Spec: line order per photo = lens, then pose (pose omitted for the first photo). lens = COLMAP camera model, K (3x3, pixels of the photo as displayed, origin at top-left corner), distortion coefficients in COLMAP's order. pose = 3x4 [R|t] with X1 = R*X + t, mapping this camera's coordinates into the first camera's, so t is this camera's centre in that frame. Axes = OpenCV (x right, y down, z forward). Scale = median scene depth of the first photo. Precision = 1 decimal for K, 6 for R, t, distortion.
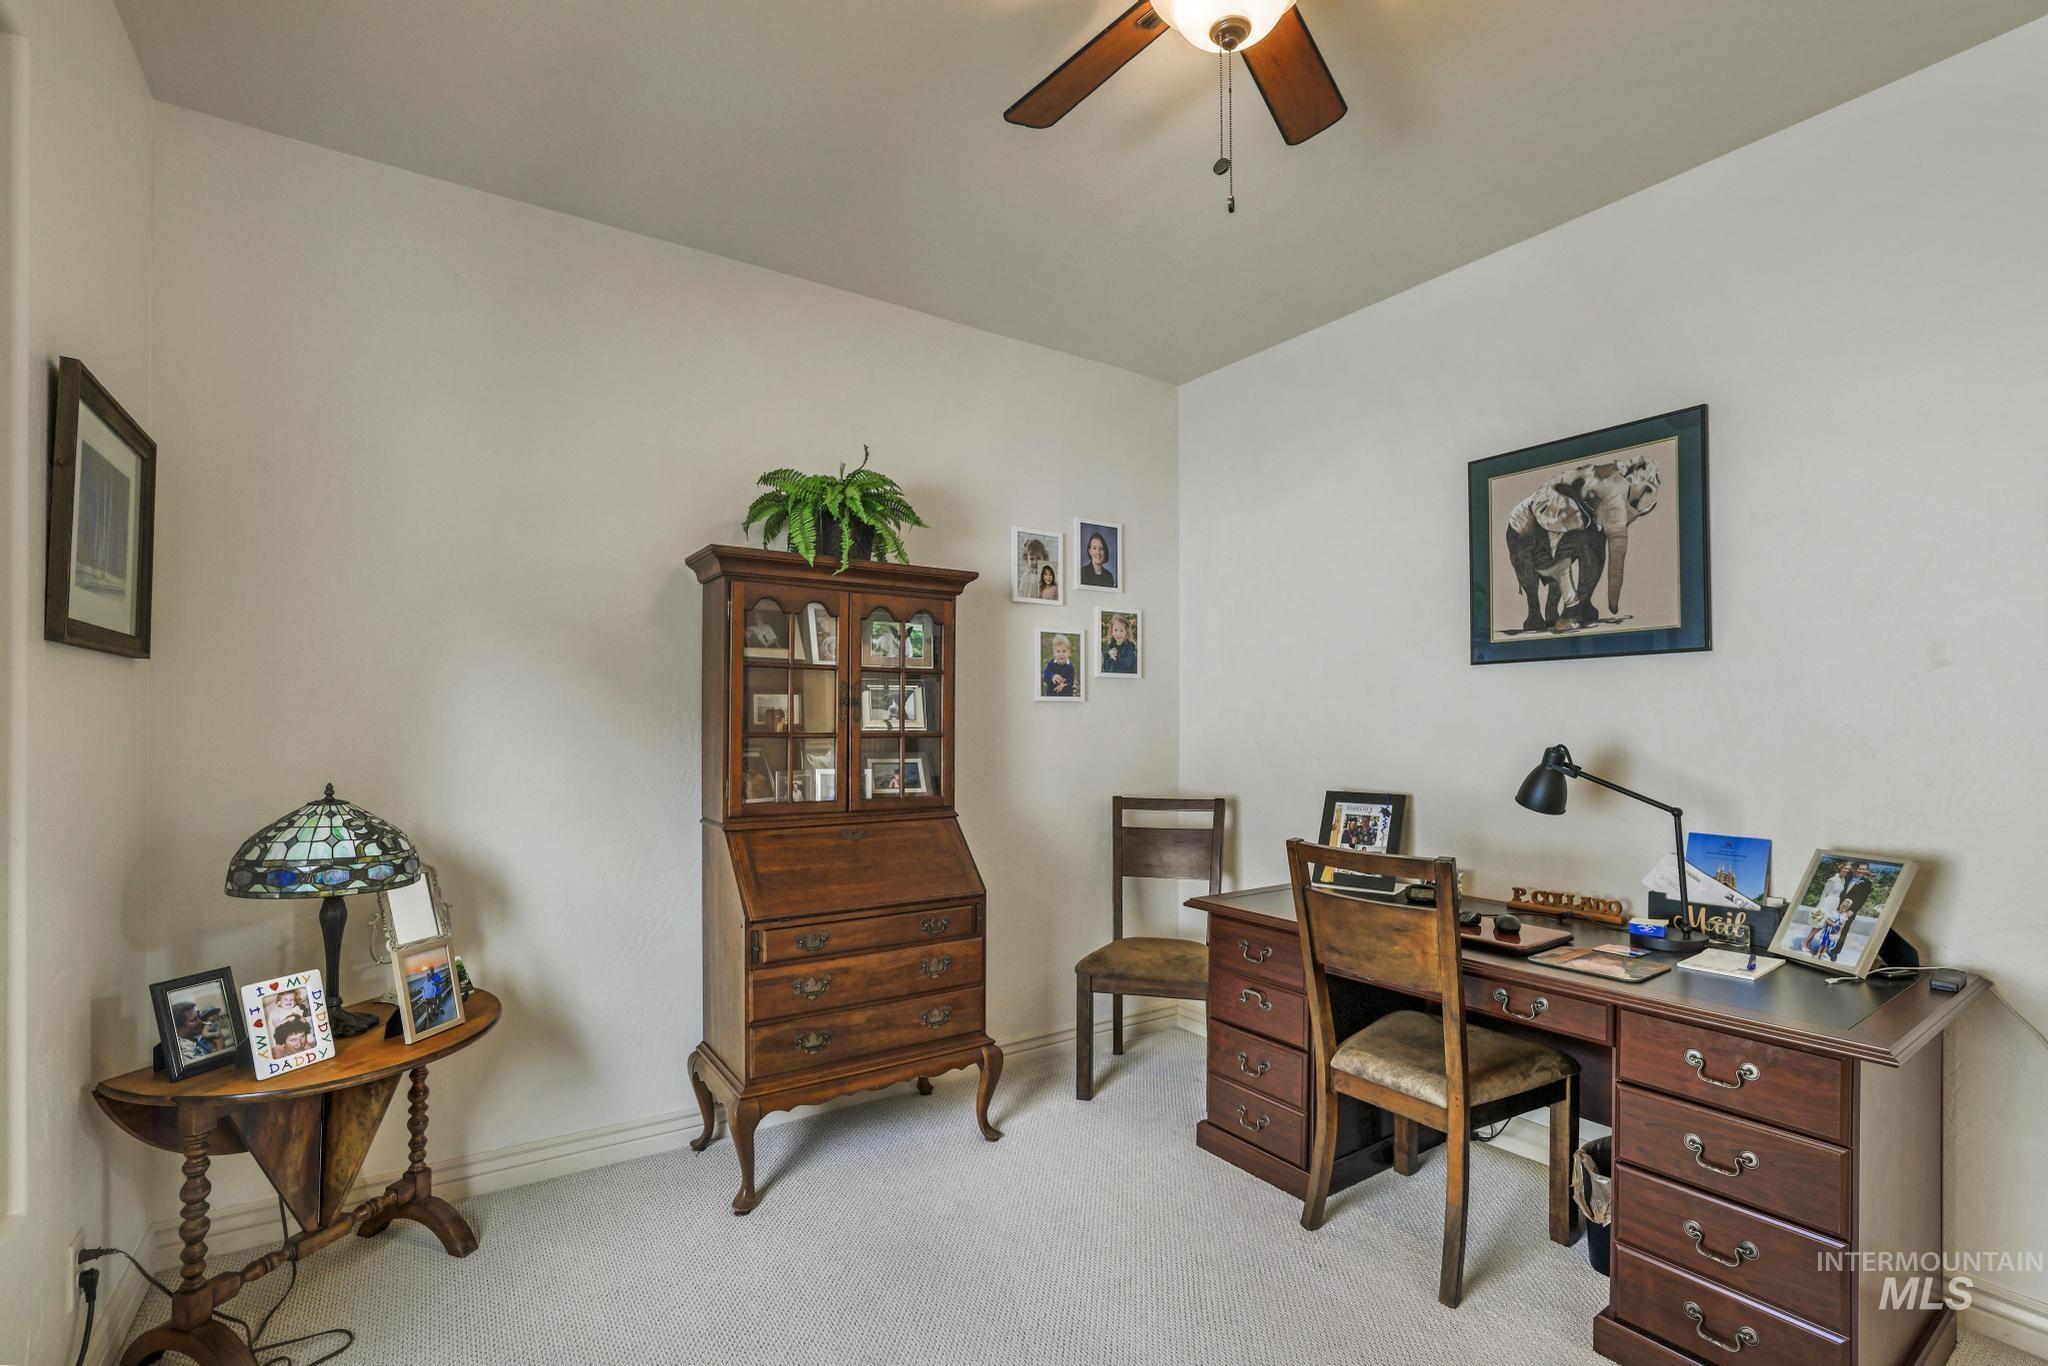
lens RADIAL K [[906.5, 0, 1026.4], [0, 906.5, 721.8], [0, 0, 1]] dist [-0.036091, 0.015067]
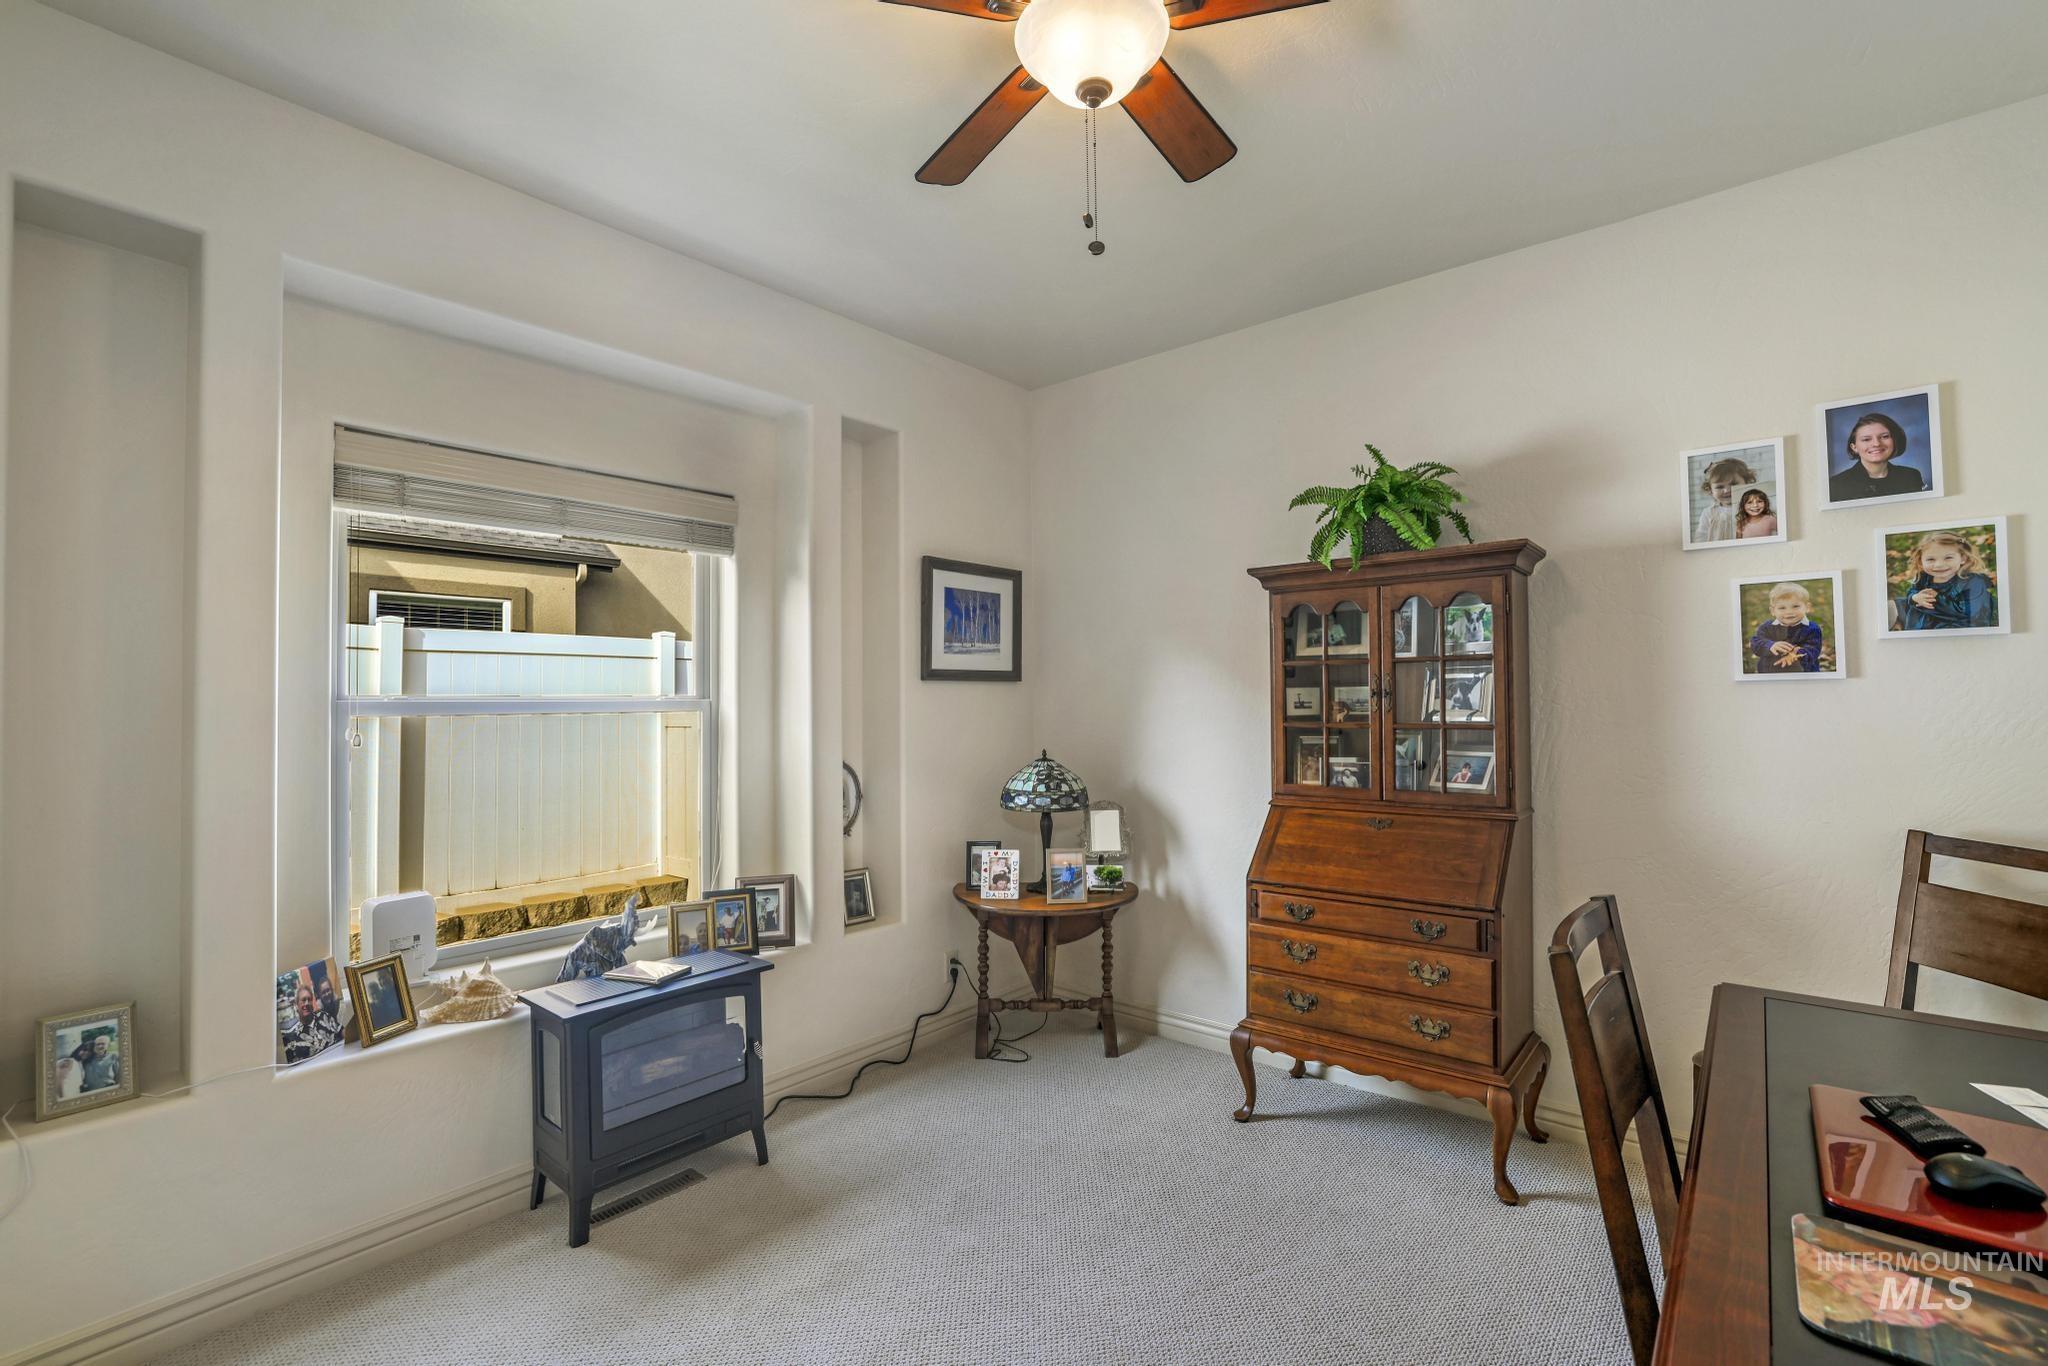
lens RADIAL K [[900.1, 0, 1024.0], [0, 900.1, 683.0], [0, 0, 1]] dist [-0.035160, 0.013545]
pose [[0.279761, -0.030512, -0.959585, 0.535758], [0.009381, 0.999534, -0.029048, -0.006683], [0.960024, -0.000876, 0.279917, 0.265248]]
